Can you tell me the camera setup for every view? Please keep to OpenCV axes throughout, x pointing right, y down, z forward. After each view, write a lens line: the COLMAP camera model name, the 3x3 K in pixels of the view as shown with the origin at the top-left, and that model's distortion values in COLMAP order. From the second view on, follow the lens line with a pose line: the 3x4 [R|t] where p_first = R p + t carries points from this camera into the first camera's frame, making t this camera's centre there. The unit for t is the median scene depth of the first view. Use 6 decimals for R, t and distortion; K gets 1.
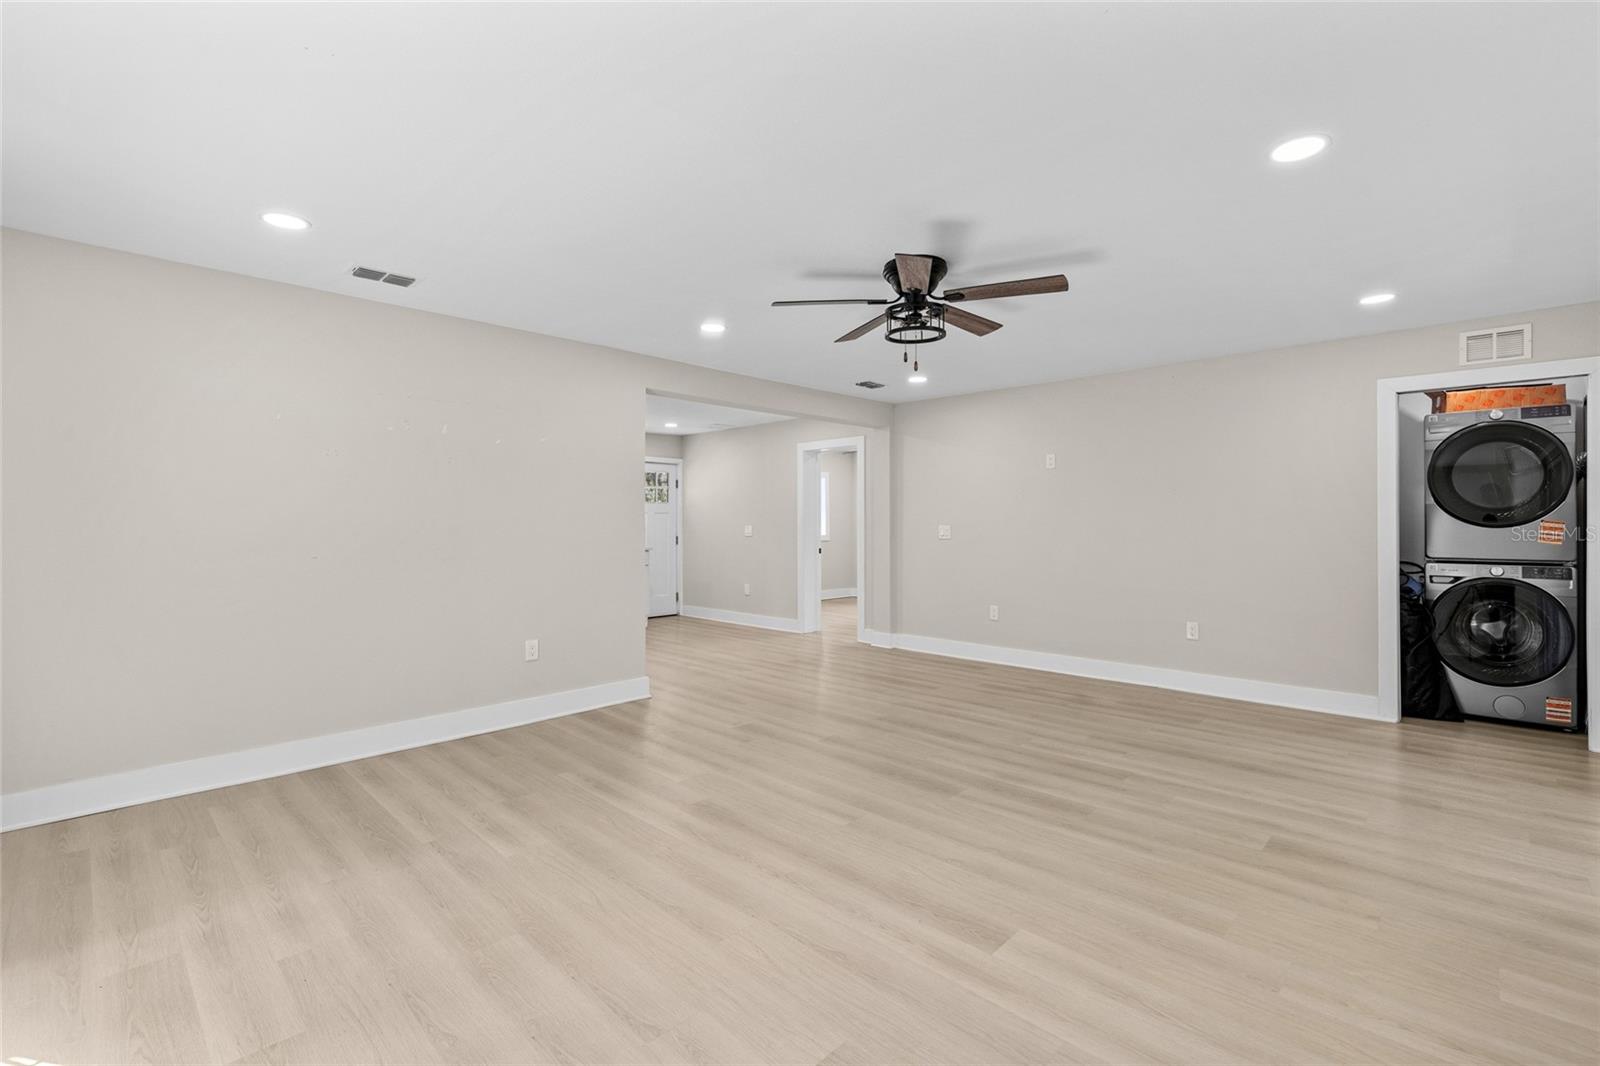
lens RADIAL K [[712.4, 0, 799.1], [0, 712.4, 523.4], [0, 0, 1]] dist [-0.002533, 0.000213]
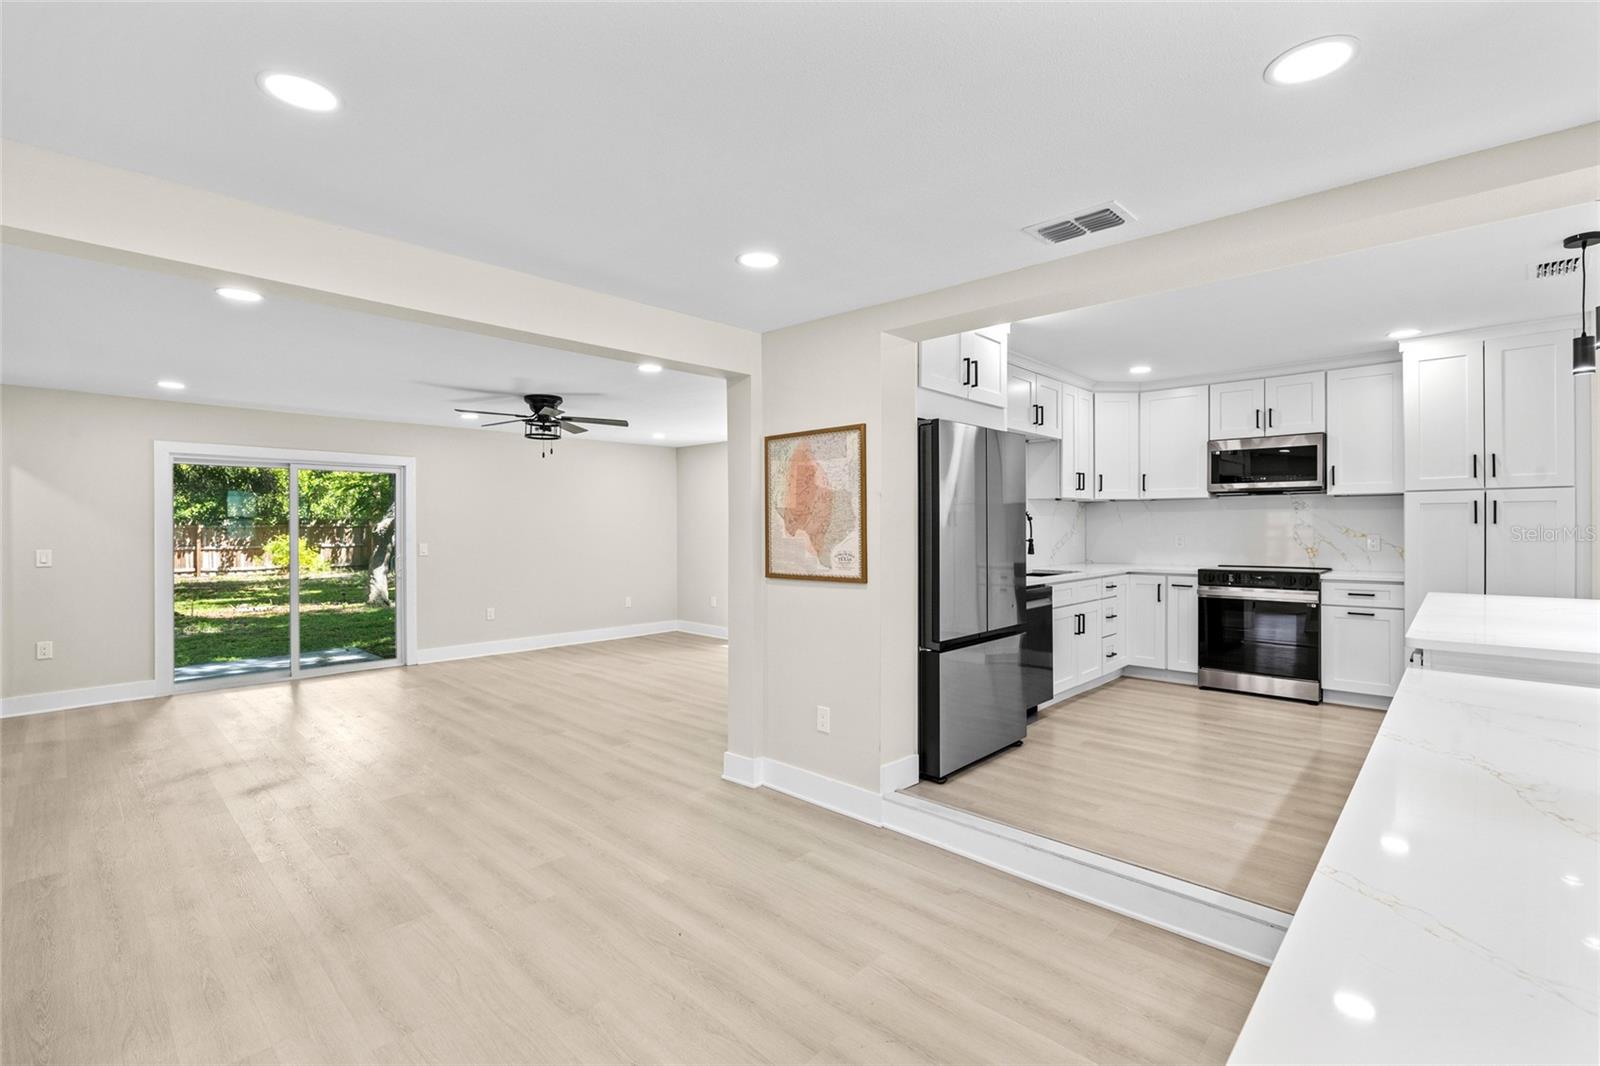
lens RADIAL K [[712.4, 0, 799.1], [0, 712.4, 523.4], [0, 0, 1]] dist [-0.002533, 0.000213]
pose [[-0.999919, 0.003149, -0.012338, -0.413623], [0.003120, 0.999992, 0.002400, -0.052597], [0.012346, 0.002361, -0.999921, 2.596274]]
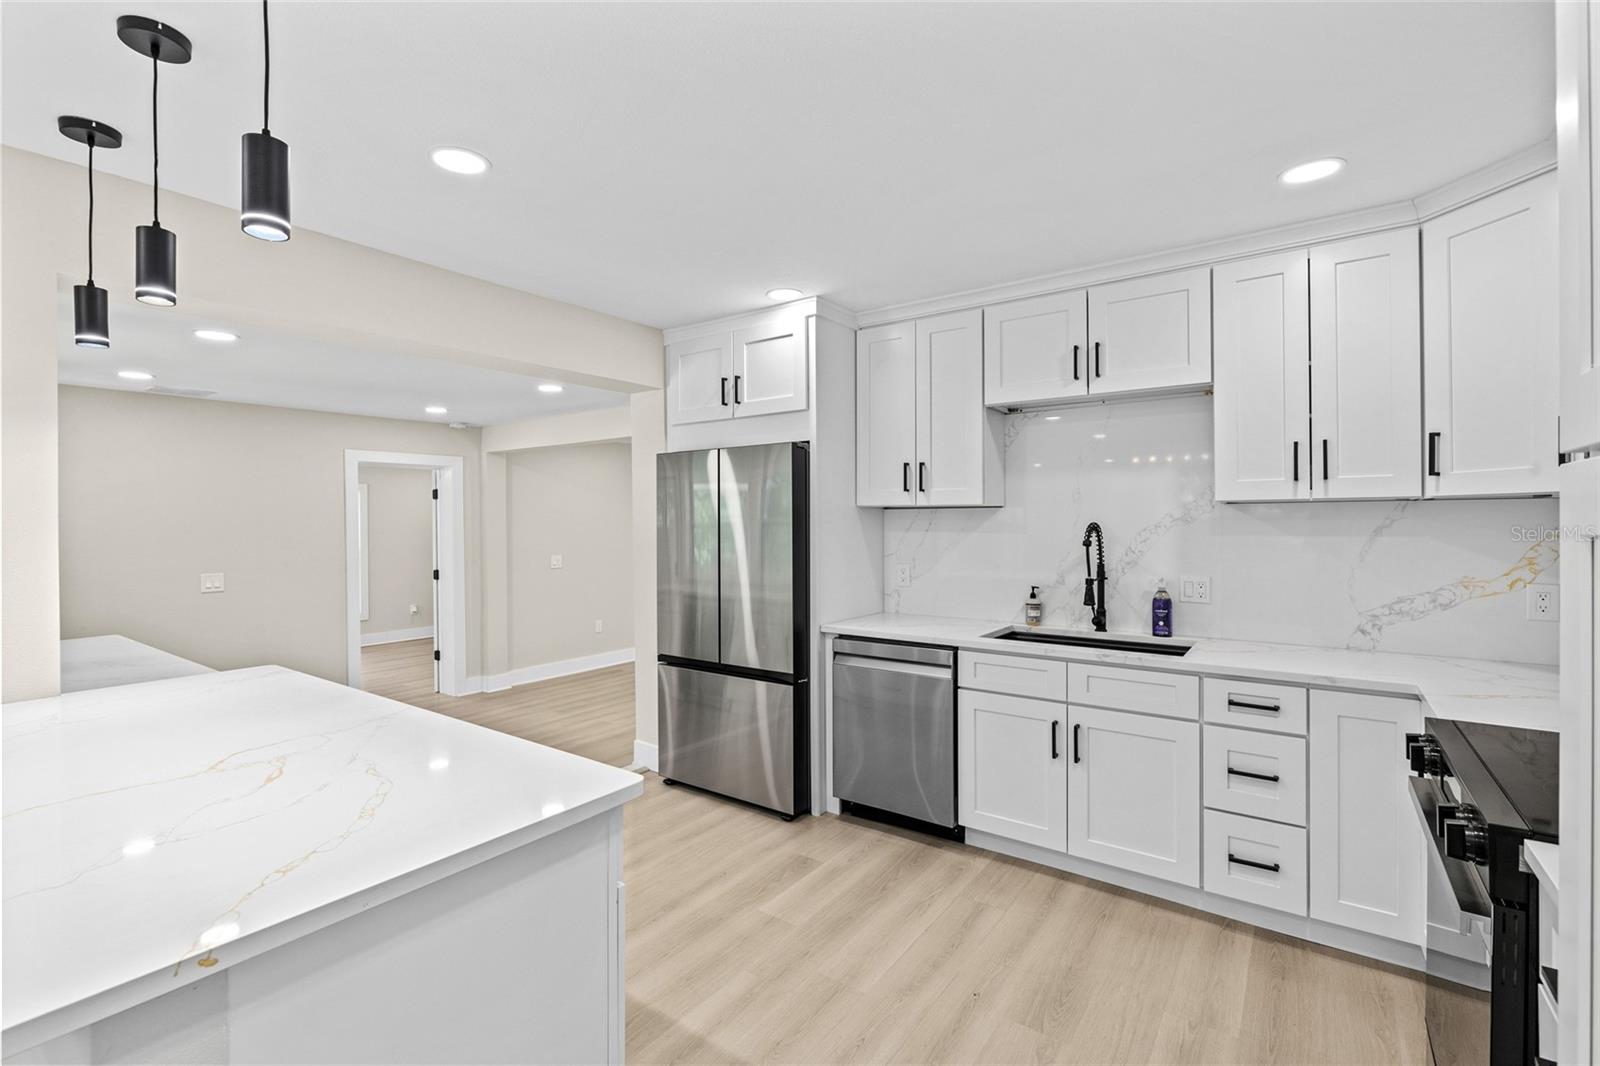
lens RADIAL K [[712.4, 0, 799.1], [0, 712.4, 523.4], [0, 0, 1]] dist [-0.002533, 0.000213]
pose [[-0.149788, -0.001079, 0.988717, -1.751176], [0.008472, 0.999961, 0.002375, -0.087875], [-0.988682, 0.008733, -0.149773, 1.547847]]
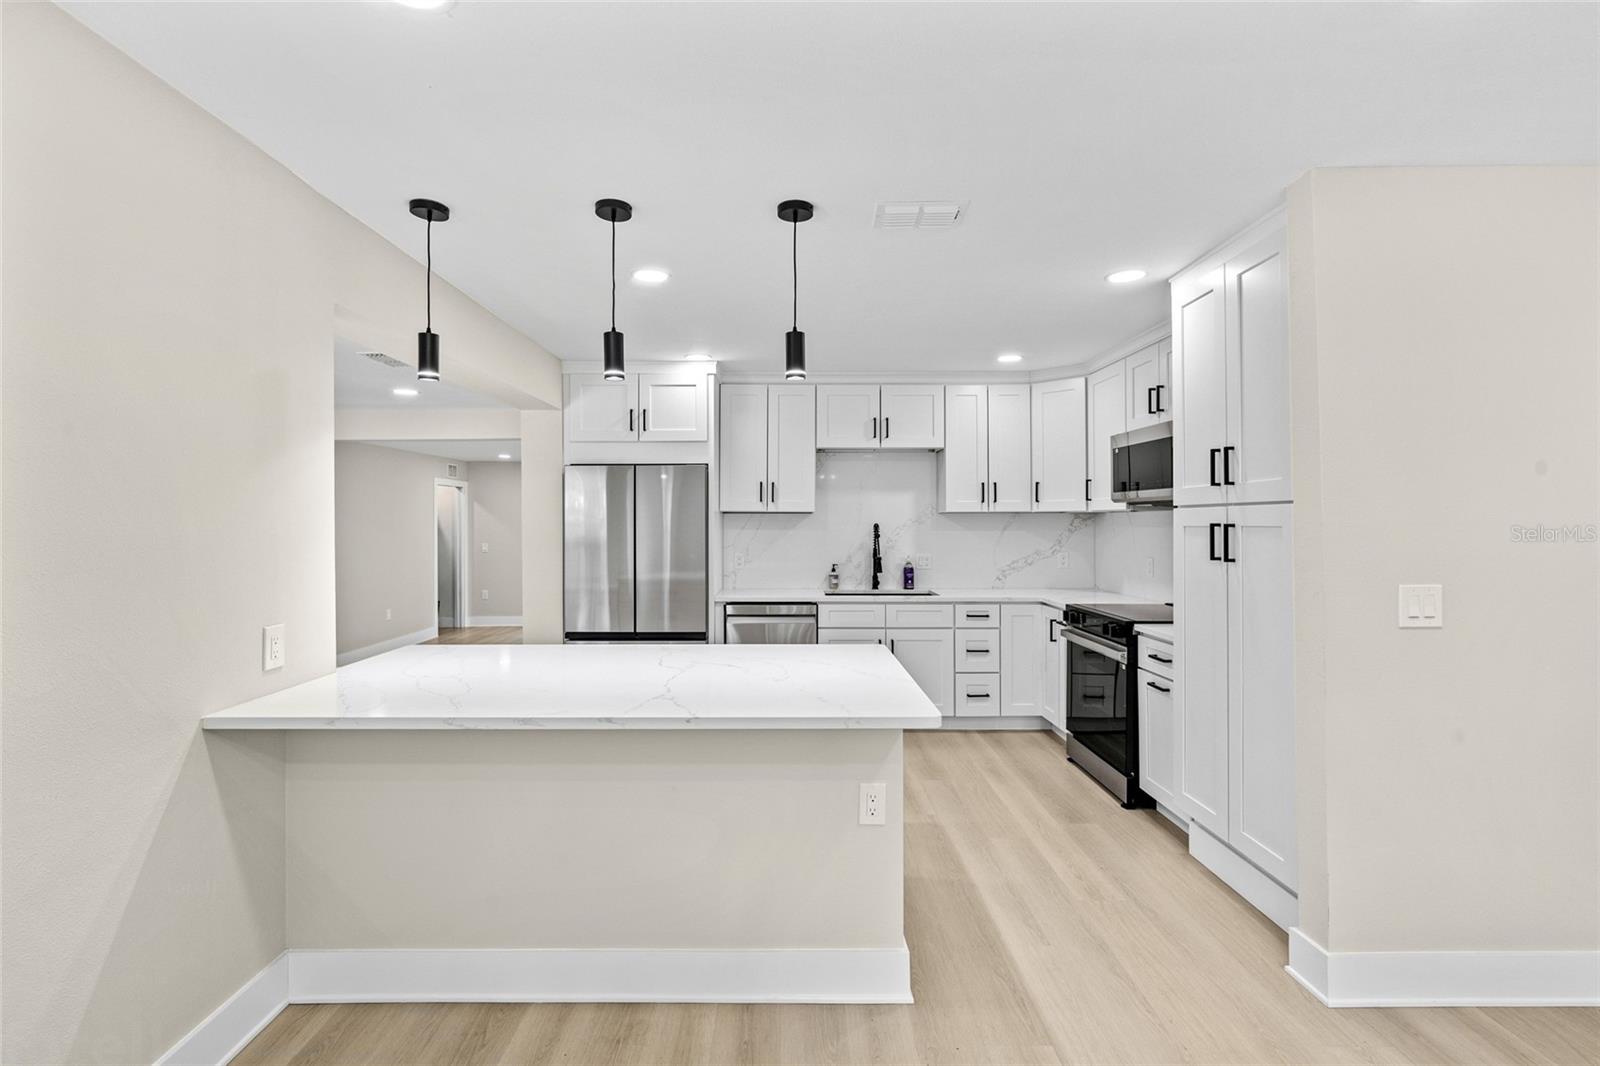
lens RADIAL K [[717.3, 0, 784.9], [0, 717.3, 518.3], [0, 0, 1]] dist [-0.003391, -0.000184]
pose [[-0.697393, 0.004038, 0.716677, -1.865168], [0.003617, 0.999991, -0.002115, -0.091897], [-0.716680, 0.001117, -0.697402, 2.239632]]
